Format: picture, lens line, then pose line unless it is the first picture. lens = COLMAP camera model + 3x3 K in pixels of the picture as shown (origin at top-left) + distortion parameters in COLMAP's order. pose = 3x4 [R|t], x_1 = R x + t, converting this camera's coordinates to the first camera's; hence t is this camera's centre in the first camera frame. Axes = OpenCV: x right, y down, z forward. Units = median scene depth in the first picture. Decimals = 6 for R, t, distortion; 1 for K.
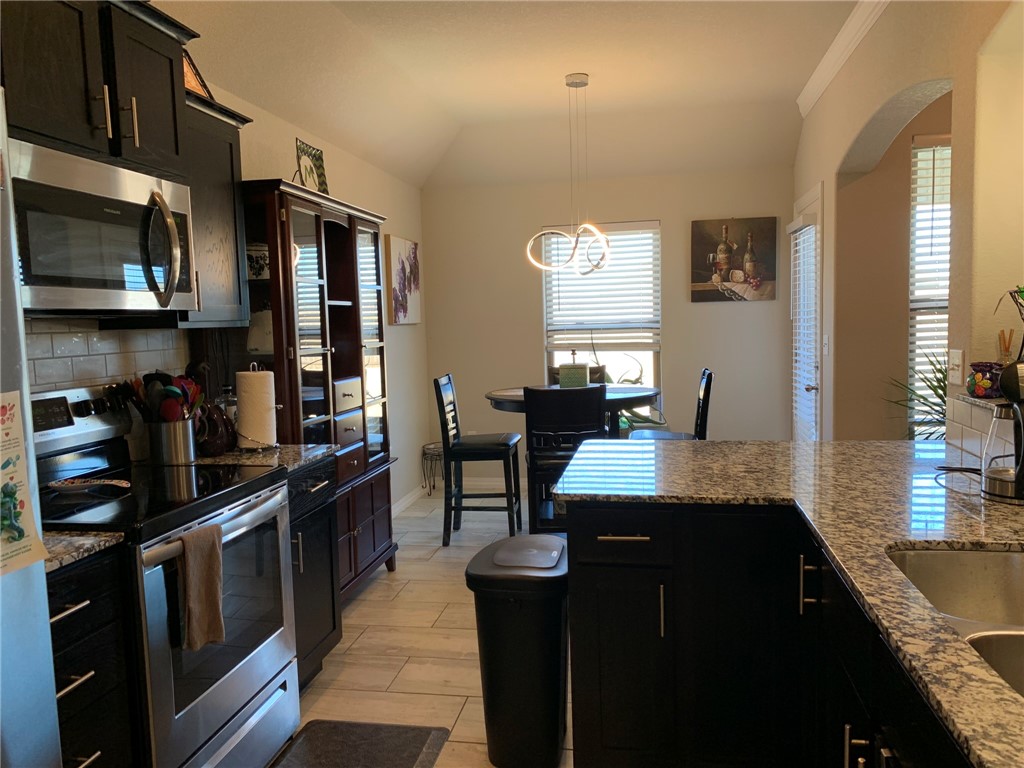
lens RADIAL K [[780.8, 0, 495.2], [0, 780.8, 389.4], [0, 0, 1]] dist [0.012645, -0.011137]
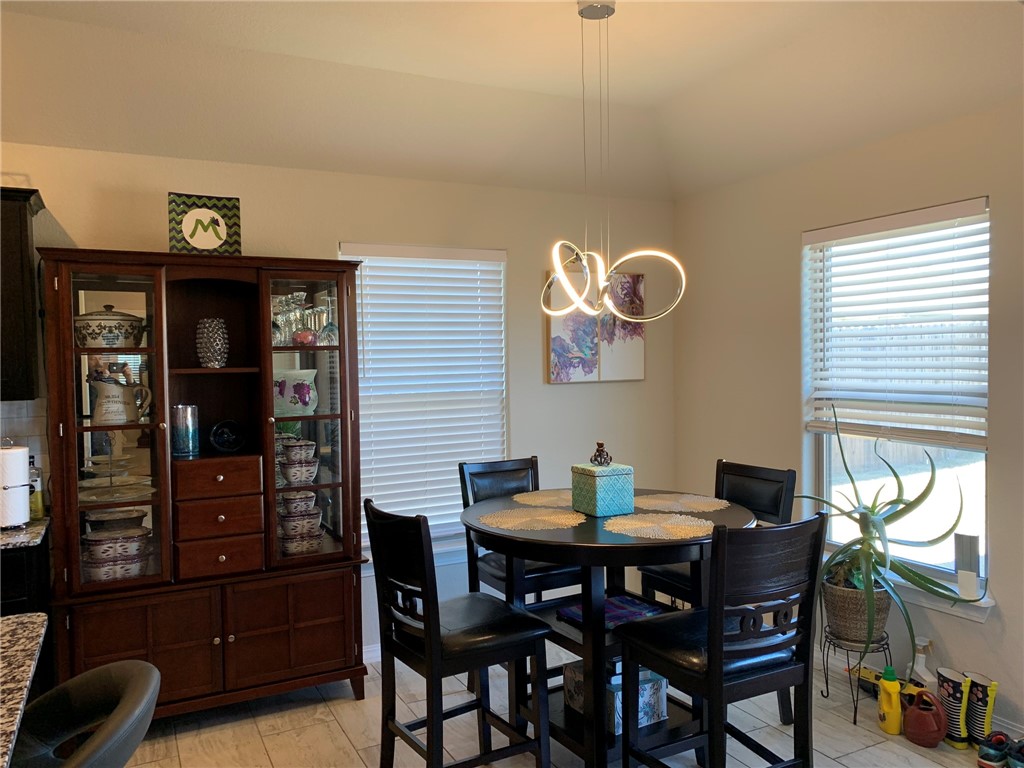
lens RADIAL K [[780.8, 0, 495.2], [0, 780.8, 389.4], [0, 0, 1]] dist [0.012645, -0.011137]
pose [[0.592769, 0.044961, -0.804116, 0.634240], [-0.069265, 0.997587, 0.004719, -0.107273], [0.802388, 0.052899, 0.594453, 0.680713]]
